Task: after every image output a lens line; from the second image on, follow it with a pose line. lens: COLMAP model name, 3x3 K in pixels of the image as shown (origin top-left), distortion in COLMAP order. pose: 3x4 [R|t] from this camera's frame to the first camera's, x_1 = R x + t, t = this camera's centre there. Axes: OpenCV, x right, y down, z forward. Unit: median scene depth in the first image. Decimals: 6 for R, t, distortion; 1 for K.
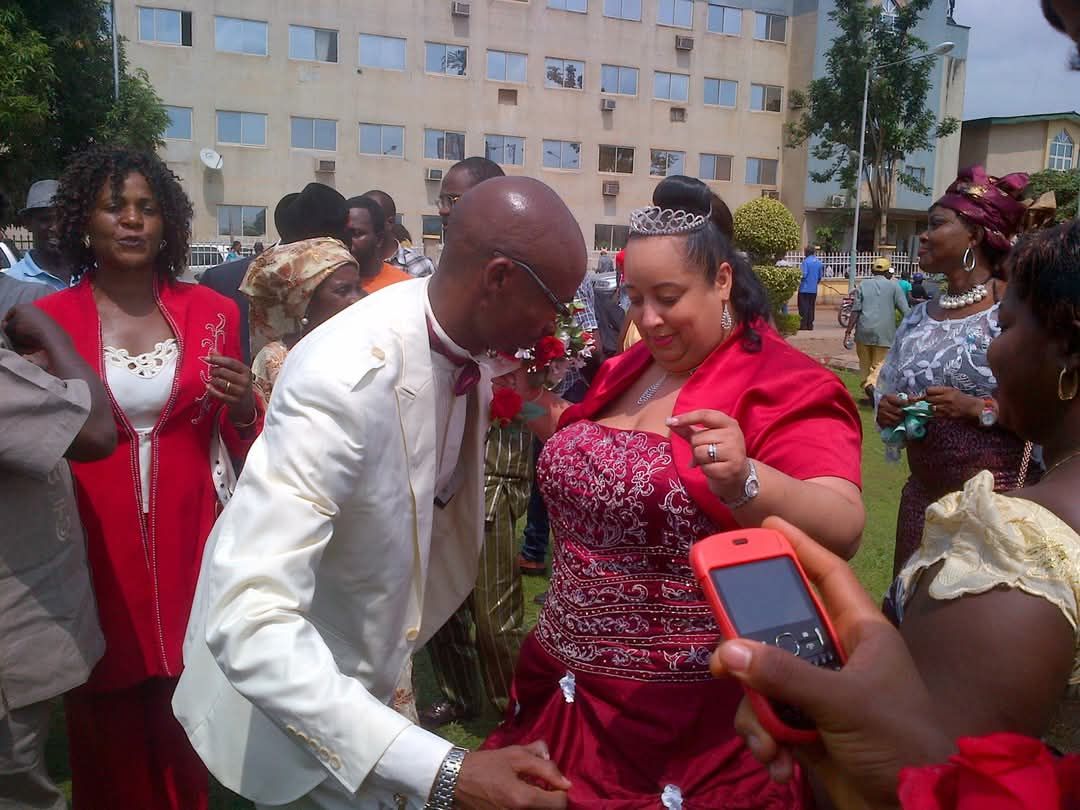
lens RADIAL K [[965.7, 0, 540.0], [0, 965.7, 405.0], [0, 0, 1]] dist [-0.008391, -0.080337]
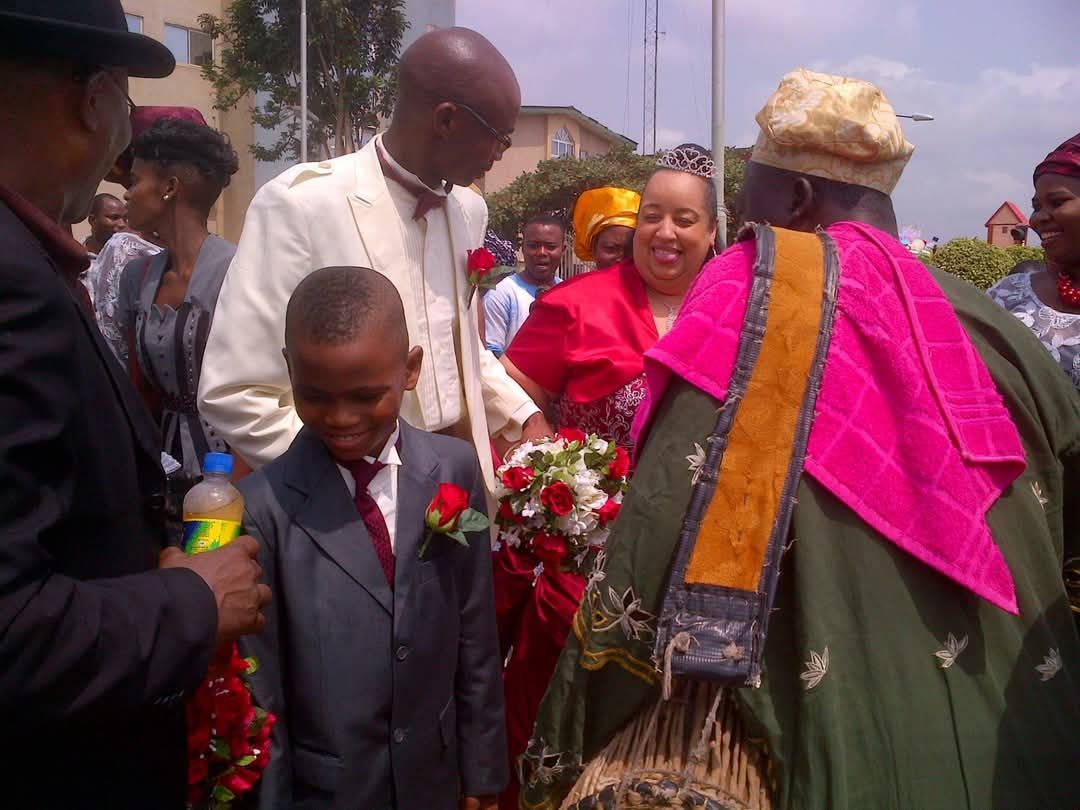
lens RADIAL K [[965.7, 0, 540.0], [0, 965.7, 405.0], [0, 0, 1]] dist [-0.008391, -0.080337]
pose [[0.886447, -0.079579, 0.455937, 0.159802], [0.091617, 0.995785, -0.004322, -0.041119], [-0.453672, 0.045603, 0.890001, 0.358418]]
